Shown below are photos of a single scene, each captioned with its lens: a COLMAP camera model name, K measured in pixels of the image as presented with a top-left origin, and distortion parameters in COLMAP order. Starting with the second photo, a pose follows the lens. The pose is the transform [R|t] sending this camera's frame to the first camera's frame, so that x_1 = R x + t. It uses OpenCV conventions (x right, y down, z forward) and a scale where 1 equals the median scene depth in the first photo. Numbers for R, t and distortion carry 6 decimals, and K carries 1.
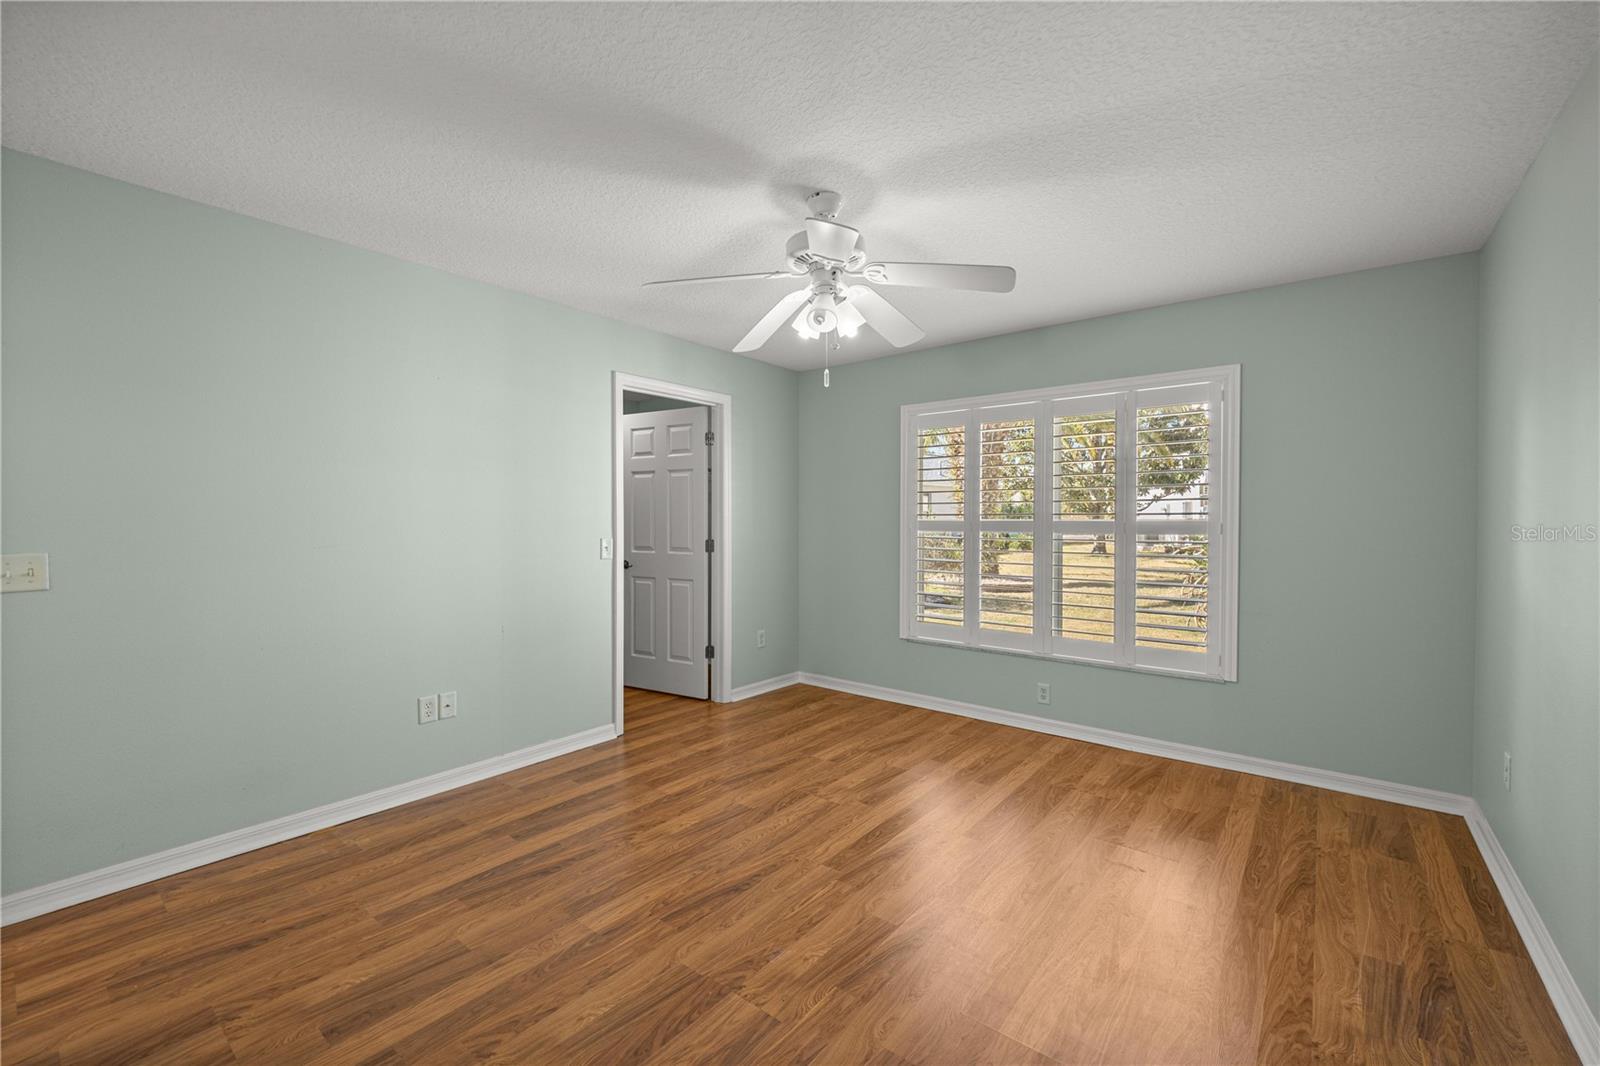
lens RADIAL K [[676.3, 0, 800.2], [0, 676.3, 524.1], [0, 0, 1]] dist [-0.001148, -0.000237]
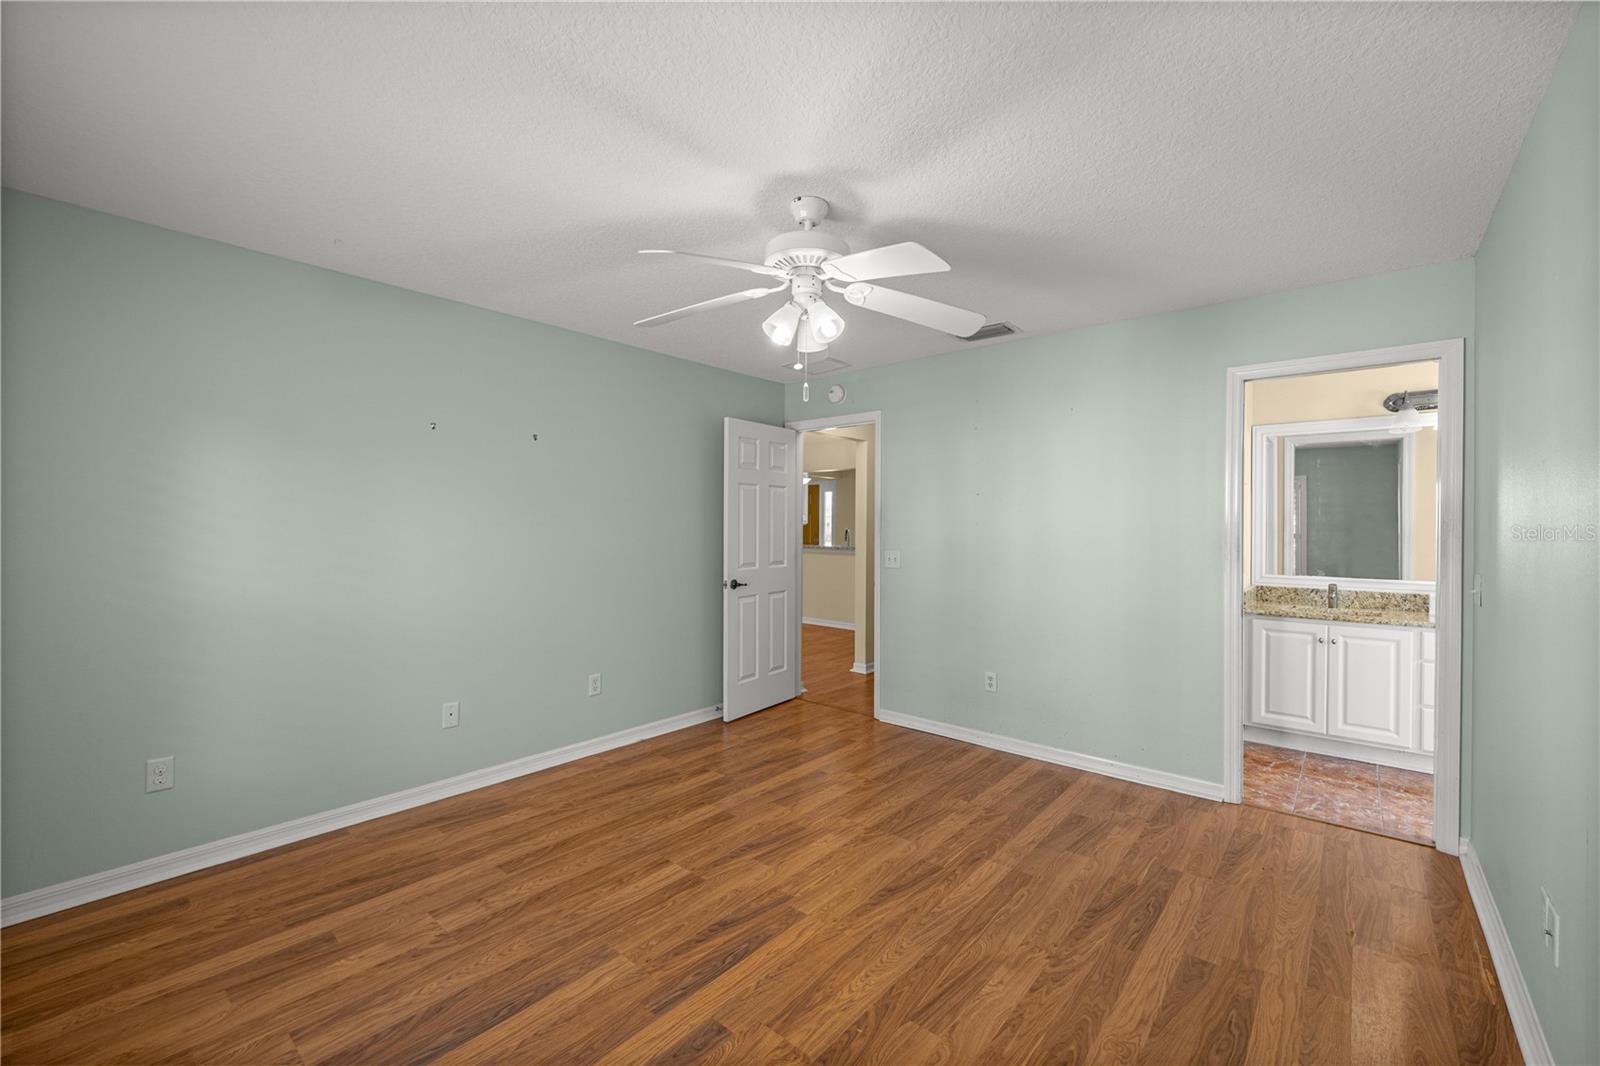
lens RADIAL K [[654.4, 0, 800.0], [0, 654.4, 533.0], [0, 0, 1]] dist [-0.001354, -0.000371]
pose [[-0.999343, -0.008113, 0.035326, 0.014771], [-0.007568, 0.999851, 0.015528, -0.034009], [-0.035447, 0.015250, -0.999255, 1.914723]]
